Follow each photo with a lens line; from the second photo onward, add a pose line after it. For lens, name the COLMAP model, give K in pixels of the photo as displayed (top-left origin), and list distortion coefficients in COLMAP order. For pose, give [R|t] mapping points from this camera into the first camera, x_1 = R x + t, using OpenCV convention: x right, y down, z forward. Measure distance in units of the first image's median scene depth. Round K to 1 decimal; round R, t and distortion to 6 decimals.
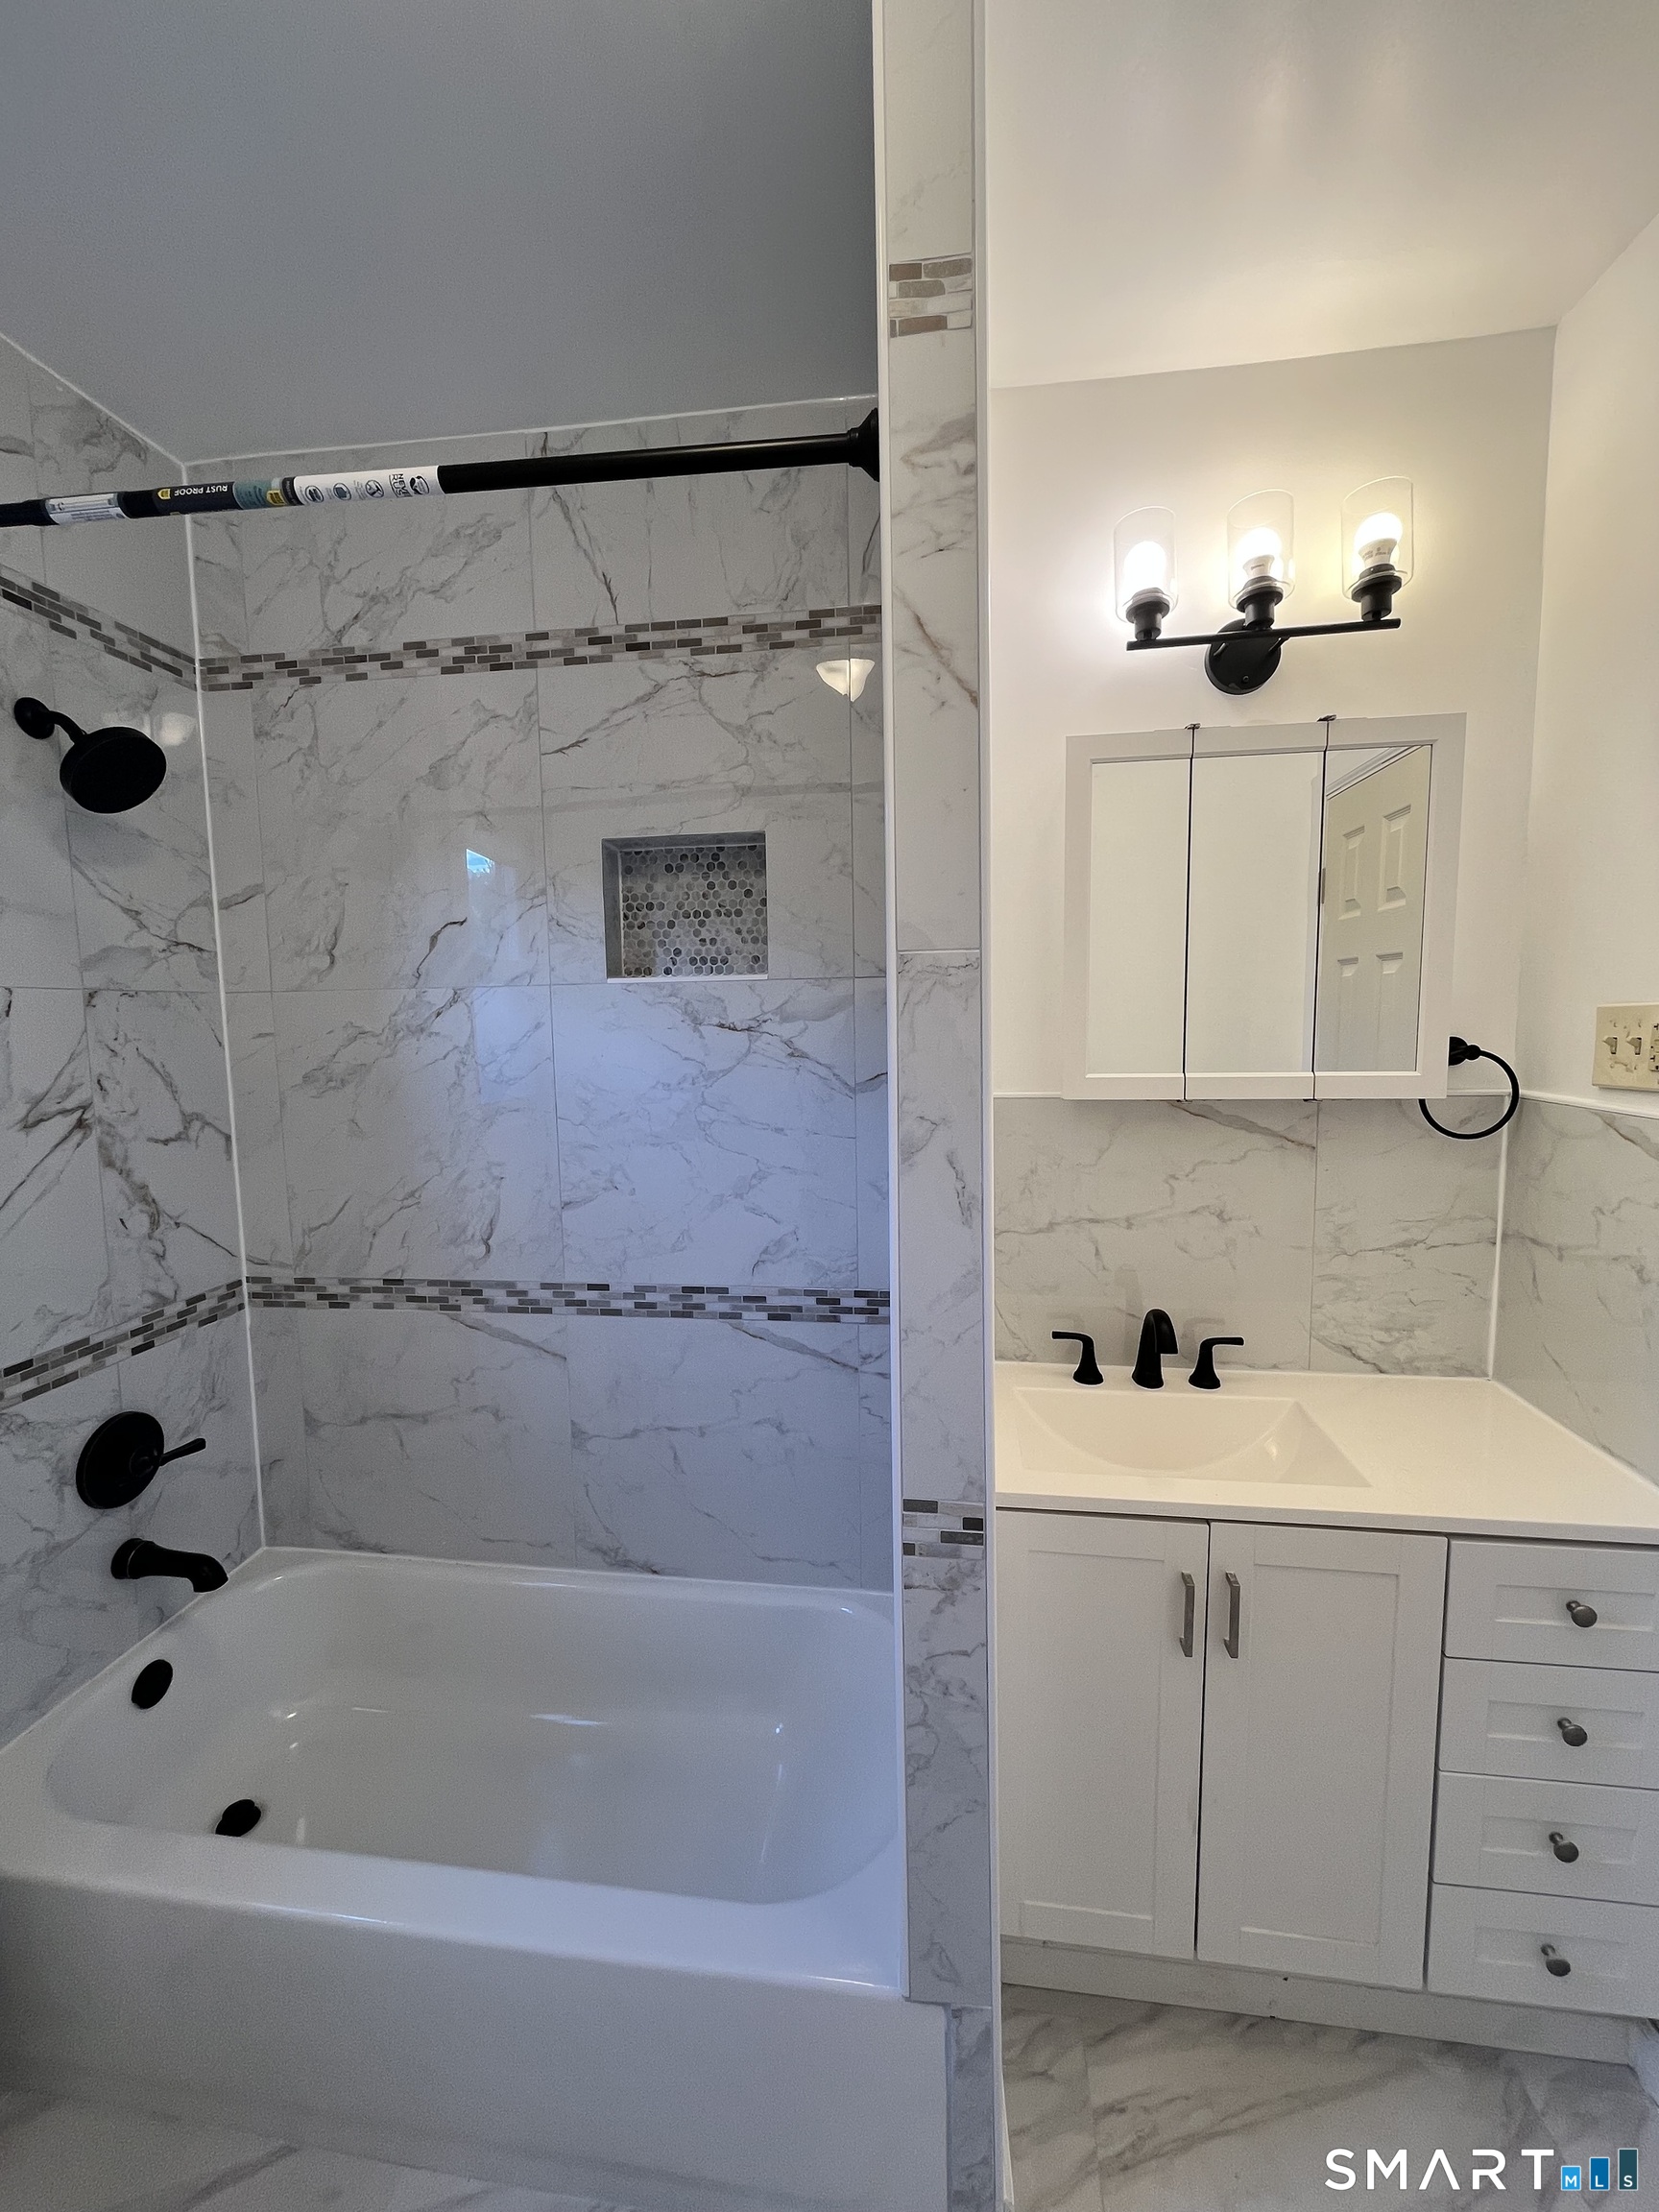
lens RADIAL K [[893.2, 0, 829.5], [0, 893.2, 1106.0], [0, 0, 1]] dist [0.001022, 0.000313]
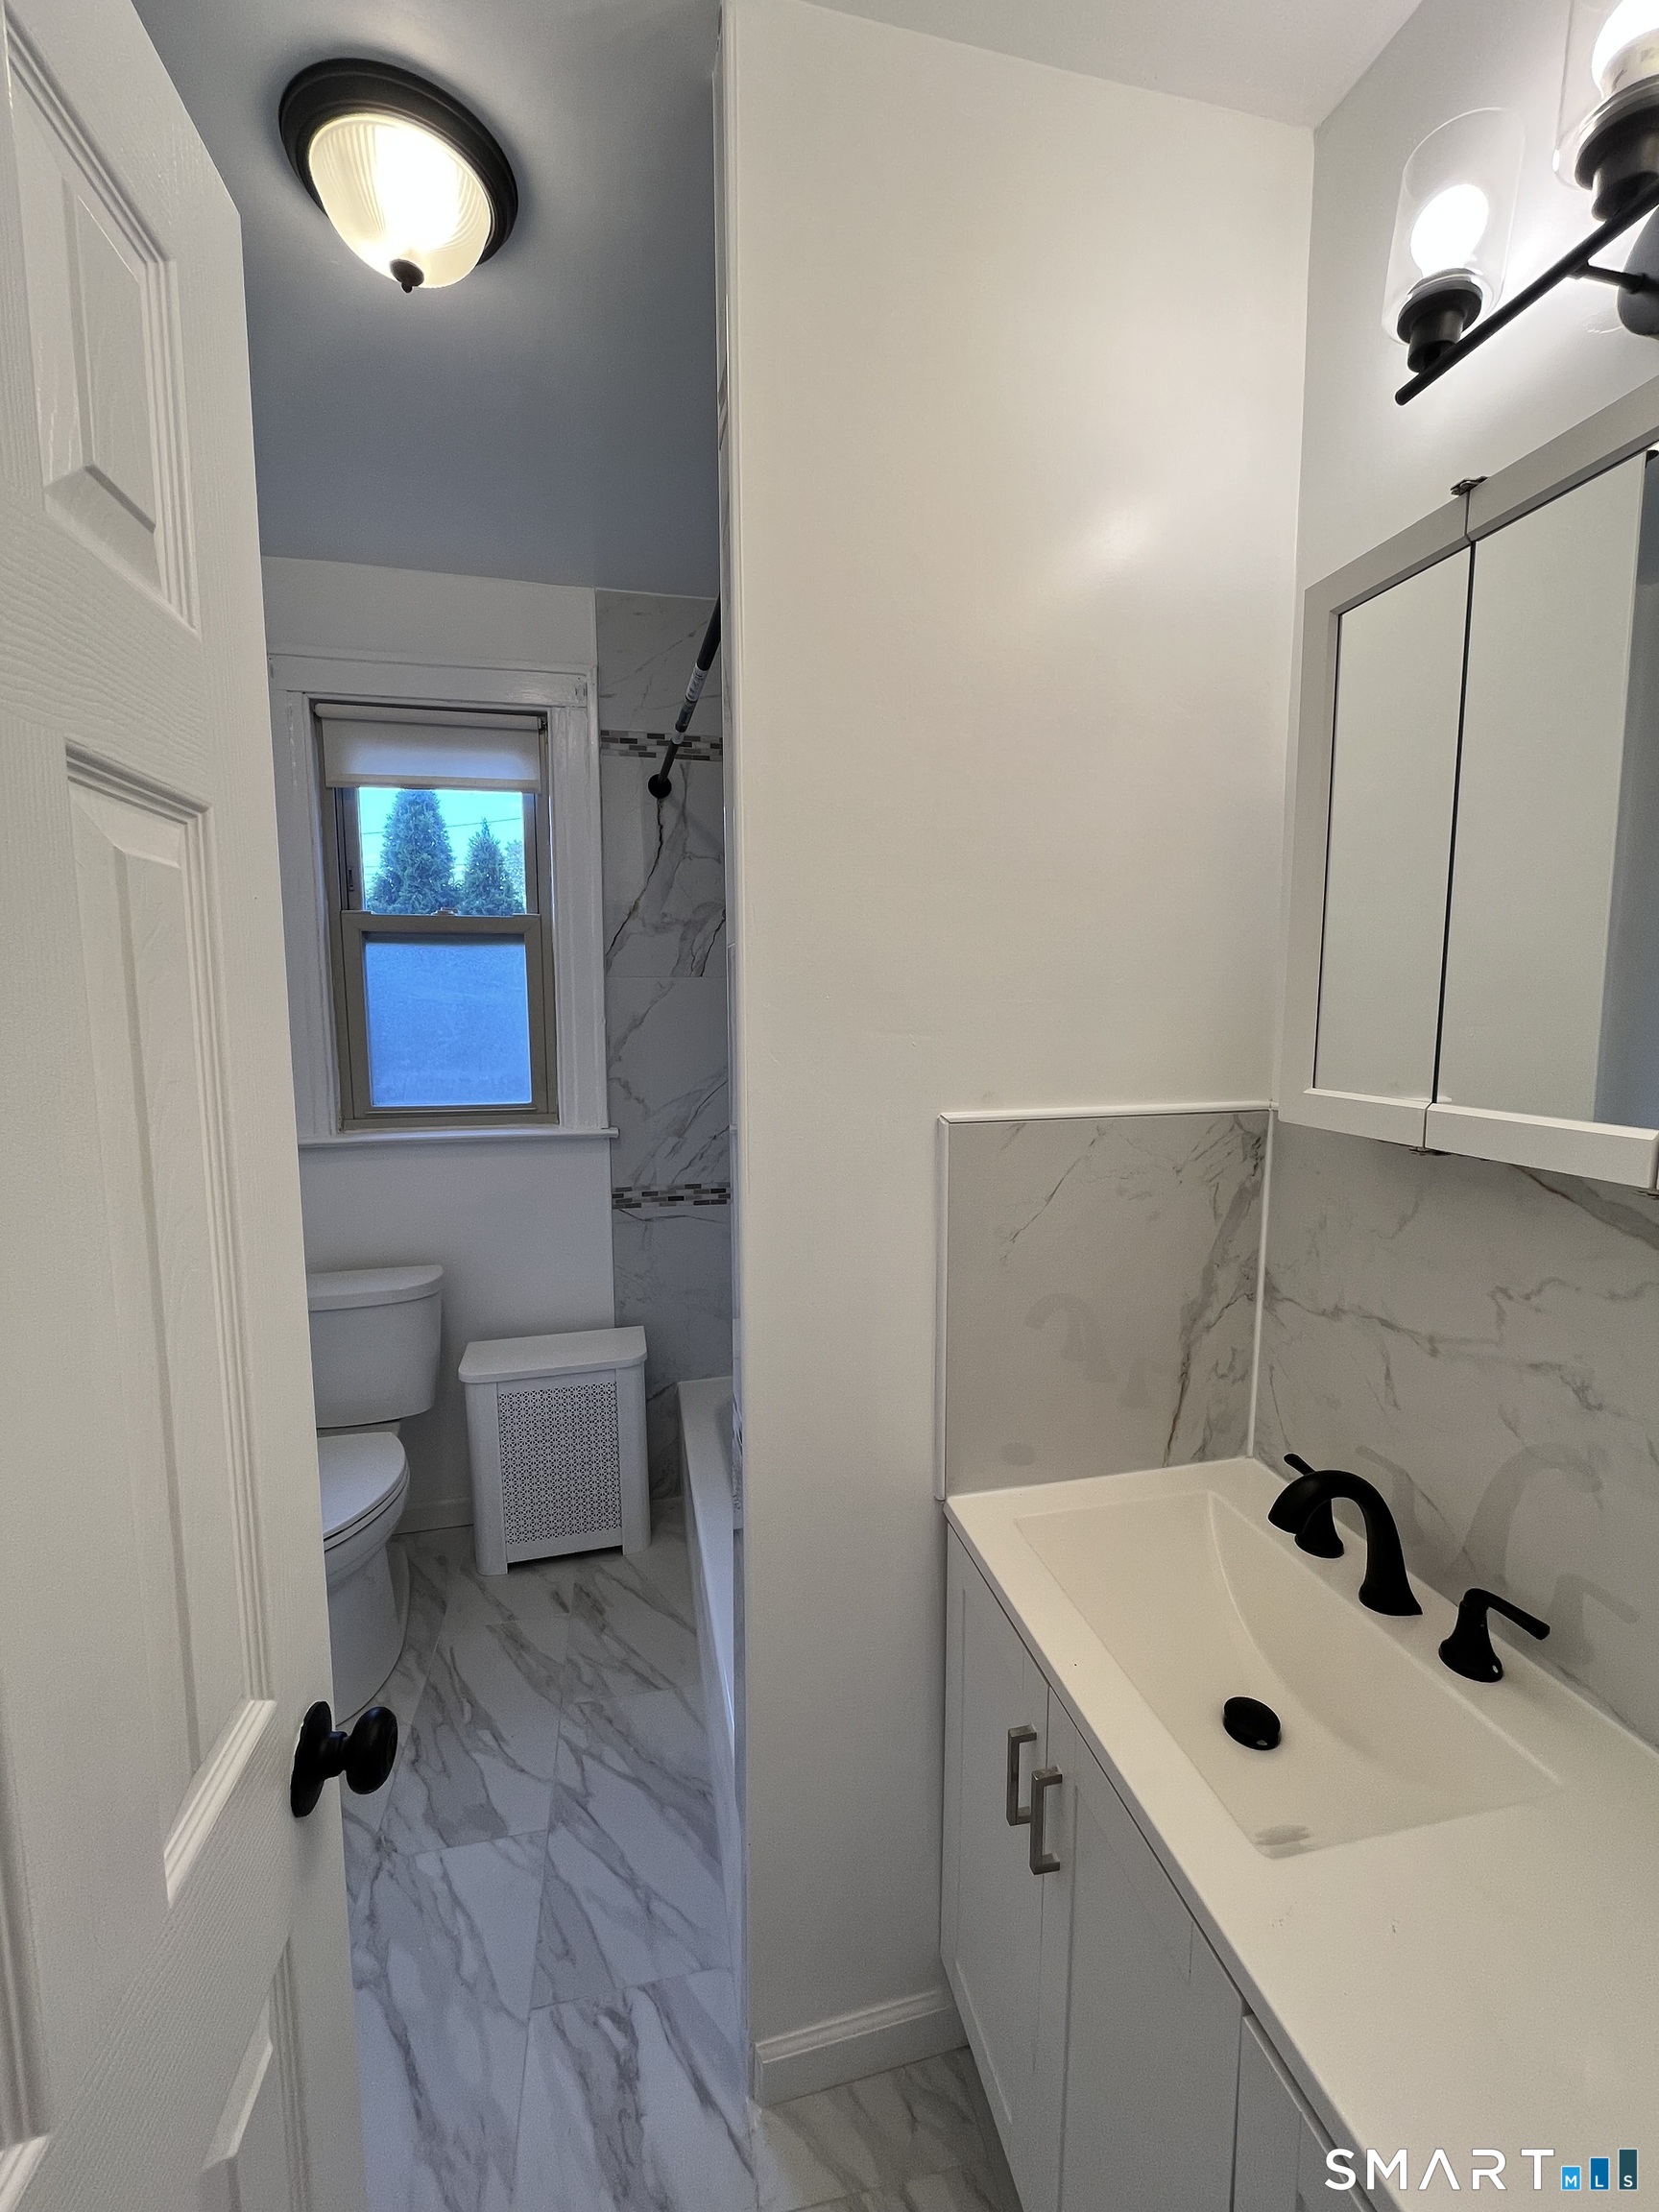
lens RADIAL K [[895.0, 0, 829.7], [0, 895.0, 1095.7], [0, 0, 1]] dist [-0.000787, -0.000201]
pose [[0.345333, 0.106545, -0.932413, 0.758291], [-0.081450, 0.993188, 0.083323, -0.055344], [0.934939, 0.047171, 0.351659, 0.410747]]
